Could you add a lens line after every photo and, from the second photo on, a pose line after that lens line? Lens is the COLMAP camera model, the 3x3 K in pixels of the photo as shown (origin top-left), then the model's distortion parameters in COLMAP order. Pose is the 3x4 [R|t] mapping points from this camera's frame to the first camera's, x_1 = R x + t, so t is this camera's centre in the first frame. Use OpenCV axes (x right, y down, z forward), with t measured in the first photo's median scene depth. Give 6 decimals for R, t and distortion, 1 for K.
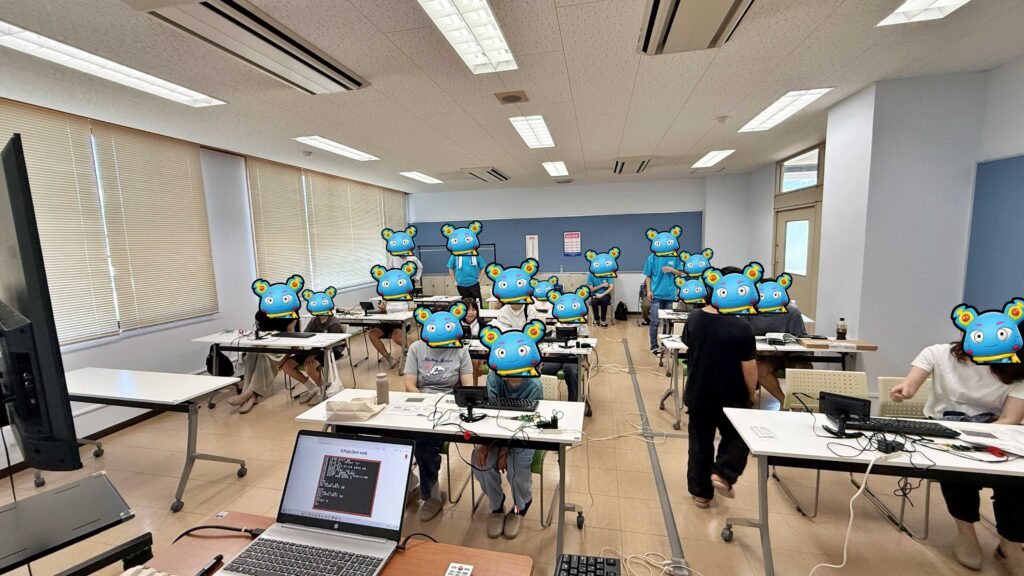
lens RADIAL K [[401.8, 0, 509.3], [0, 401.8, 295.7], [0, 0, 1]] dist [0.000142, -0.000128]
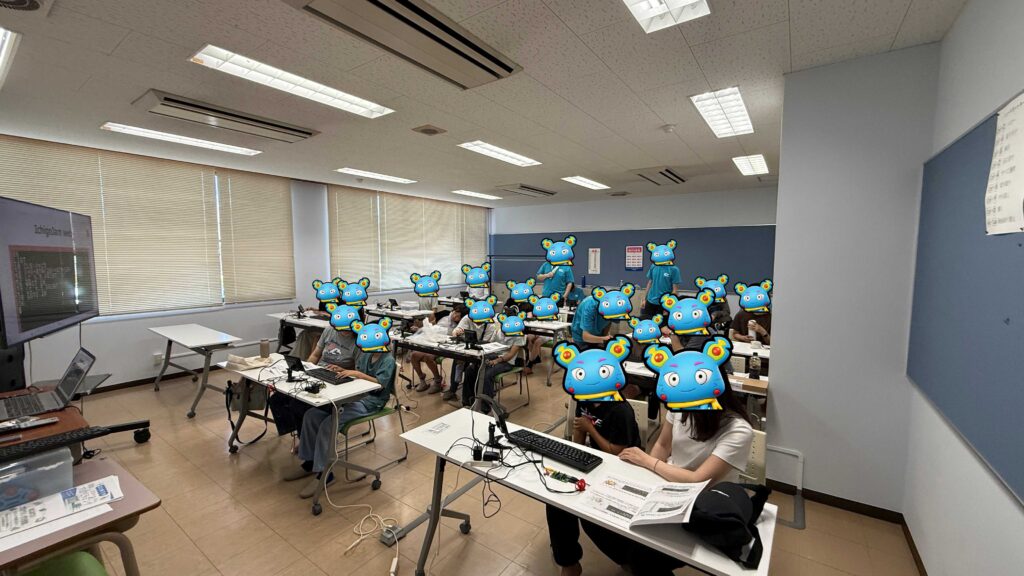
lens RADIAL K [[401.8, 0, 515.7], [0, 401.8, 291.3], [0, 0, 1]] dist [0.000142, -0.000128]
pose [[0.916417, 0.069646, -0.394118, 0.546713], [-0.084100, 0.996267, -0.019498, -0.019057], [0.391289, 0.051013, 0.918853, 0.035929]]
